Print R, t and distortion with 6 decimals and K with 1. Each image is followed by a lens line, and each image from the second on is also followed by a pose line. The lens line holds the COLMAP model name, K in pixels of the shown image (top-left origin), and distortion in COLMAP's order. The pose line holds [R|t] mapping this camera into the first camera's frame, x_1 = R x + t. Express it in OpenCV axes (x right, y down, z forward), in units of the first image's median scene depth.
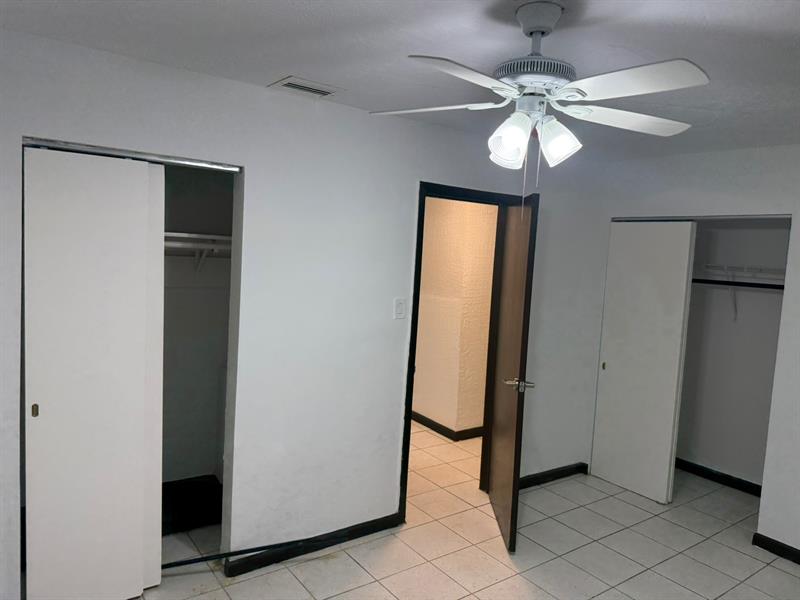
lens RADIAL K [[561.0, 0, 400.0], [0, 561.0, 300.0], [0, 0, 1]] dist [0.008105, 0.001169]
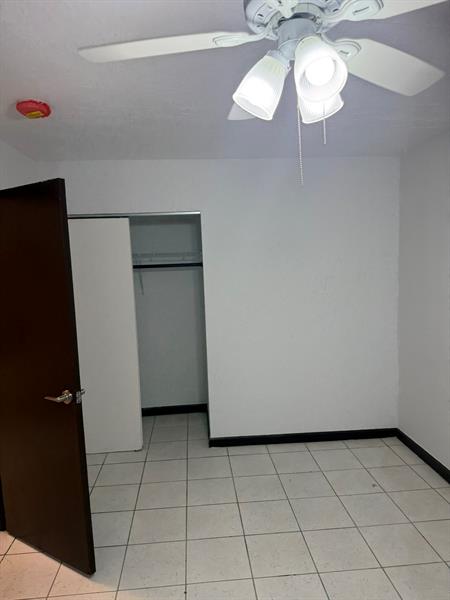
lens RADIAL K [[420.8, 0, 225.0], [0, 420.8, 300.0], [0, 0, 1]] dist [0.008105, 0.001169]
pose [[0.489548, -0.149751, 0.859021, -0.184410], [0.125331, 0.986998, 0.100636, -0.029026], [-0.862922, 0.058396, 0.501951, 0.370749]]
